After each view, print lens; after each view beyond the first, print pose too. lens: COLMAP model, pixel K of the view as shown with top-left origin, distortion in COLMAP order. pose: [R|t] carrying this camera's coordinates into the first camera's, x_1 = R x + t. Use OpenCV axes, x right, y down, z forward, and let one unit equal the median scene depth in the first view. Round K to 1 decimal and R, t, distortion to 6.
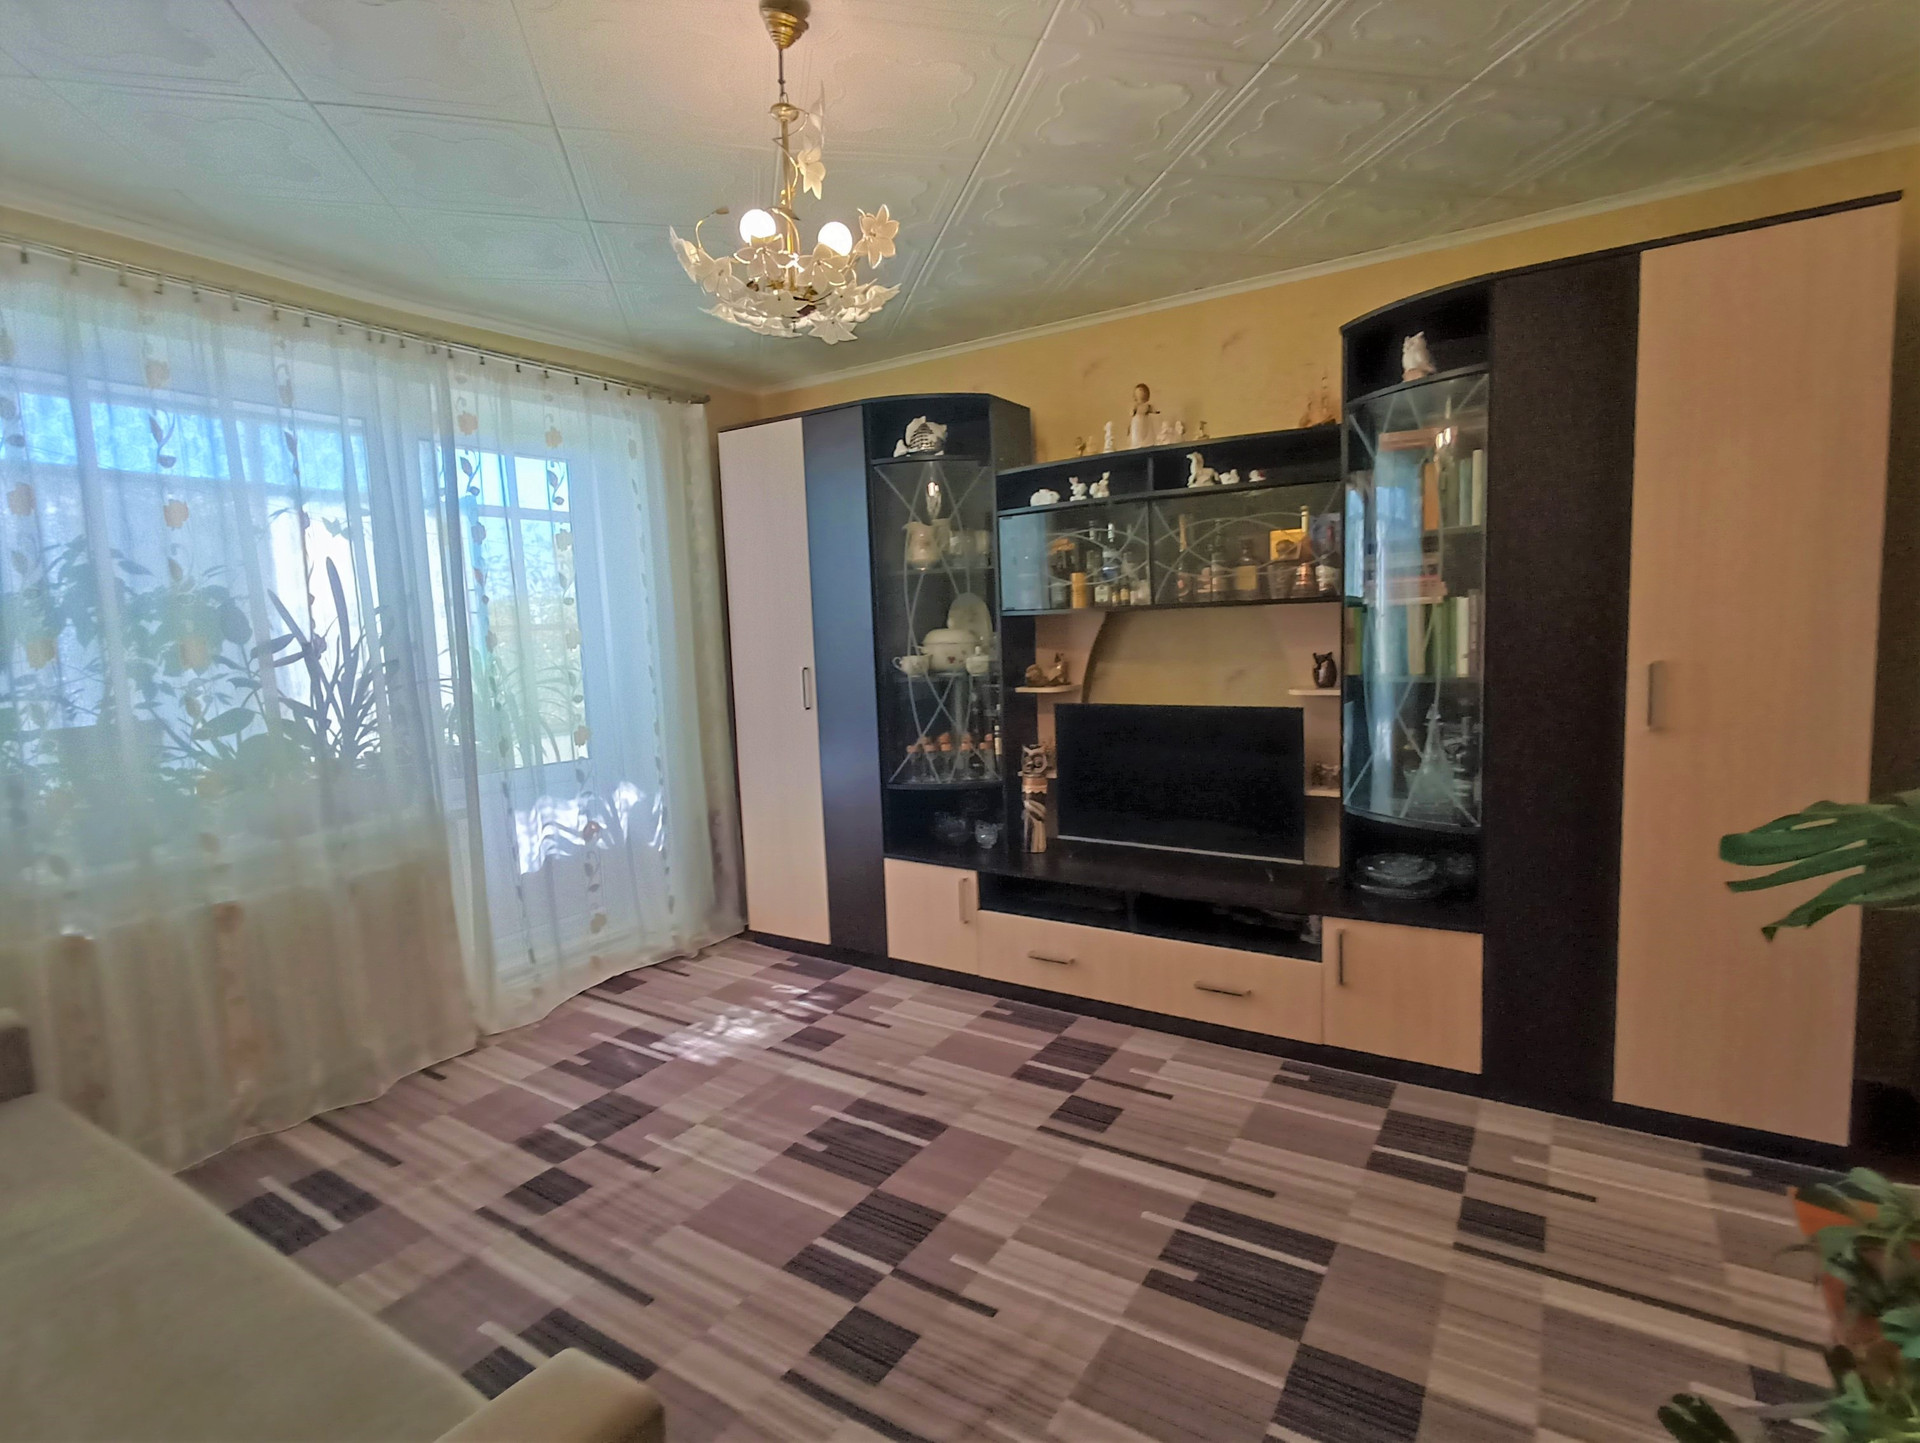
lens RADIAL K [[927.2, 0, 957.3], [0, 927.2, 719.6], [0, 0, 1]] dist [-0.000347, 0.000800]
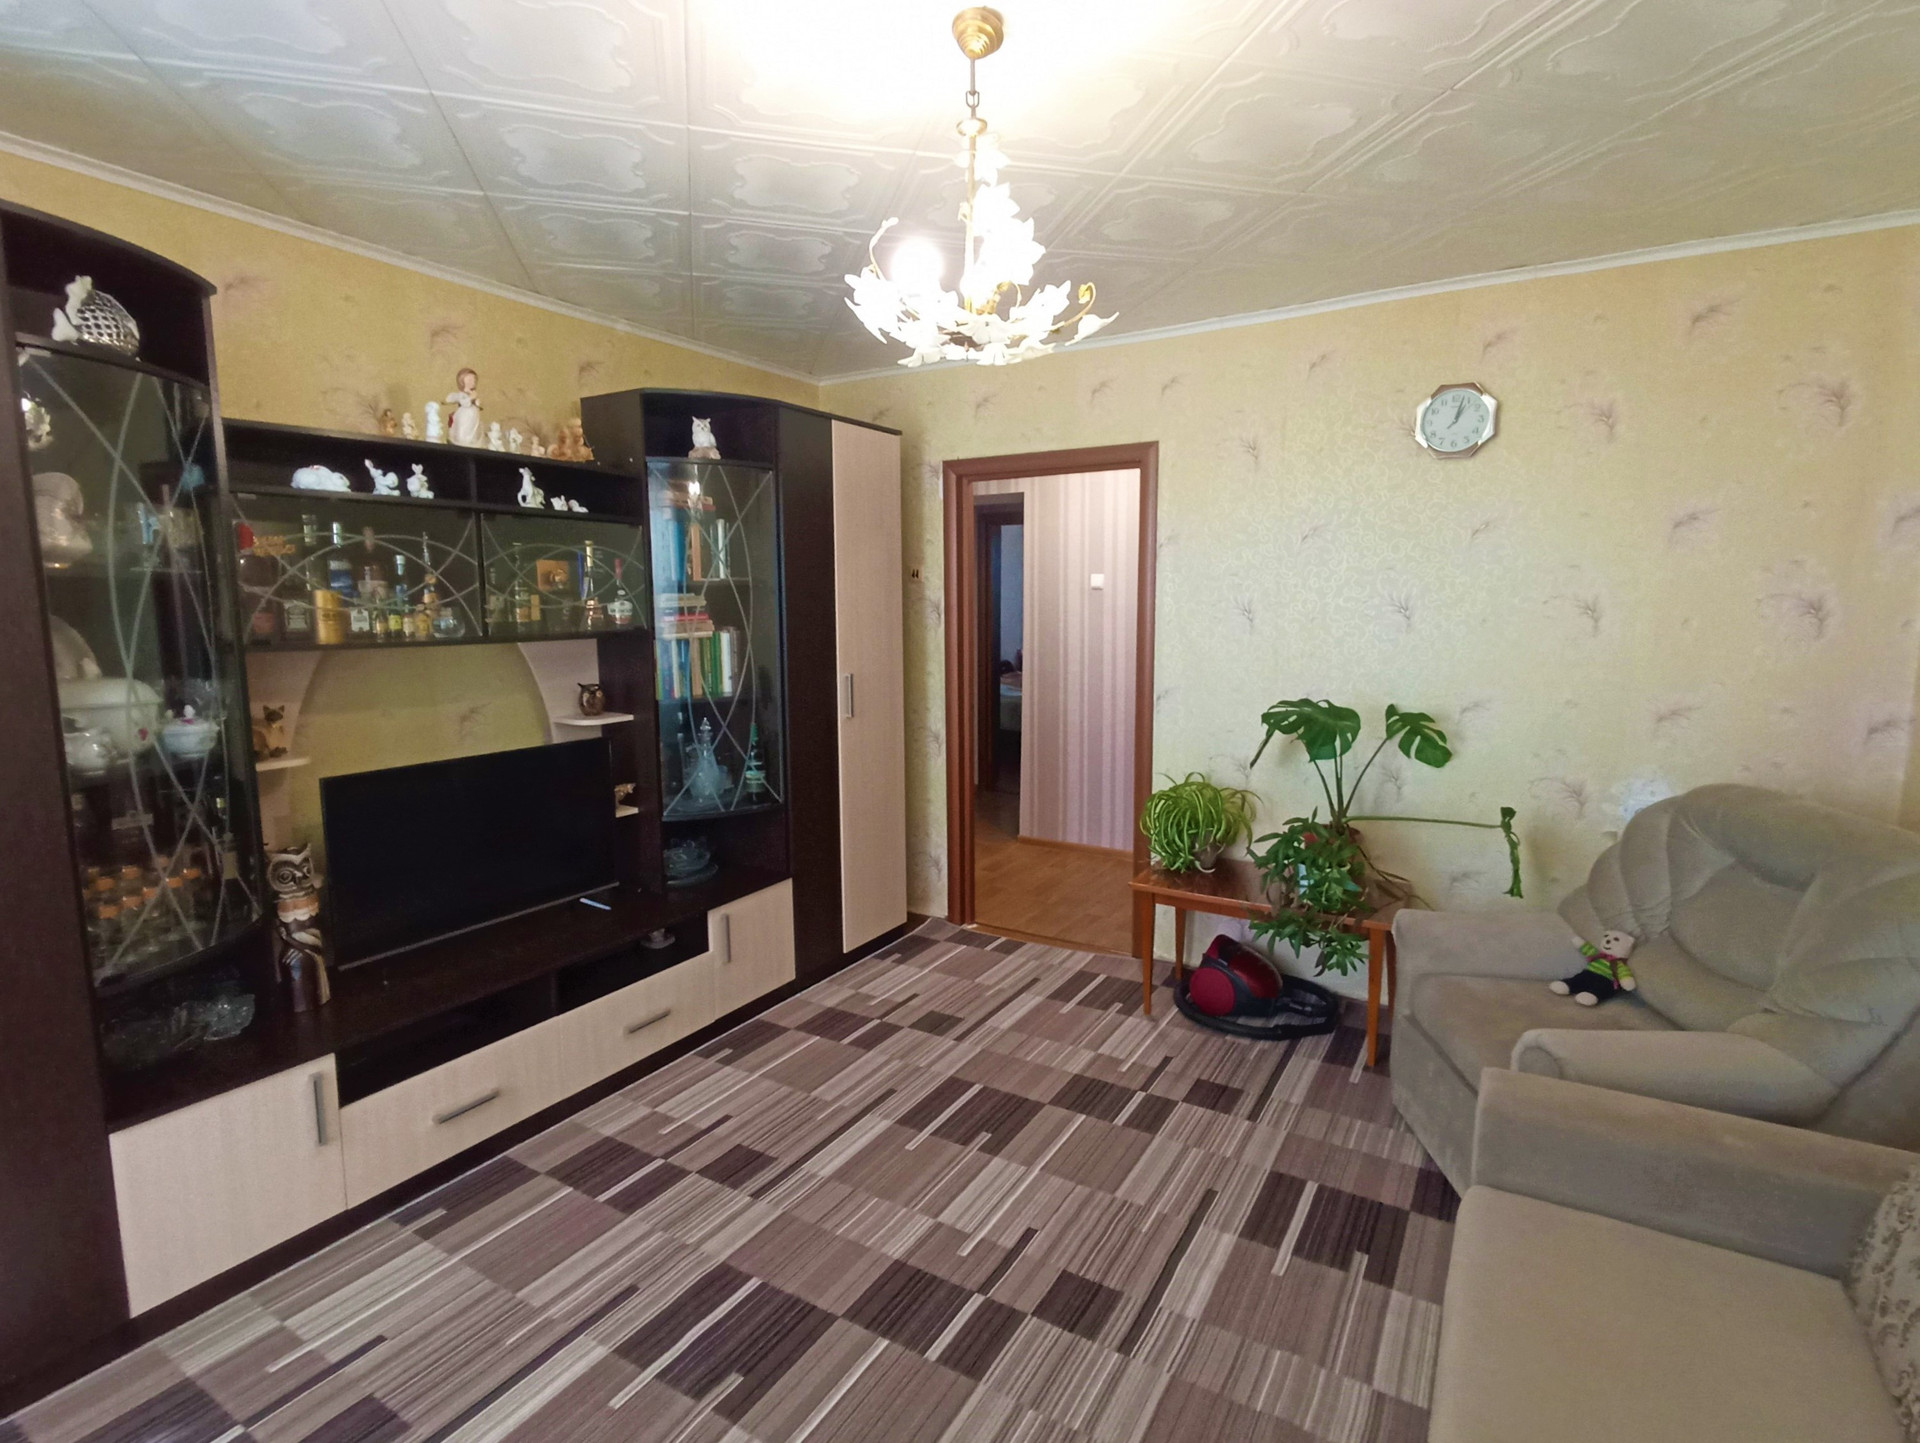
lens RADIAL K [[927.2, 0, 956.2], [0, 927.2, 720.1], [0, 0, 1]] dist [-0.000347, 0.000800]
pose [[0.003863, -0.094943, 0.995475, -0.667045], [0.104439, 0.990077, 0.094023, -0.088689], [-0.994524, 0.103603, 0.013741, 0.608765]]
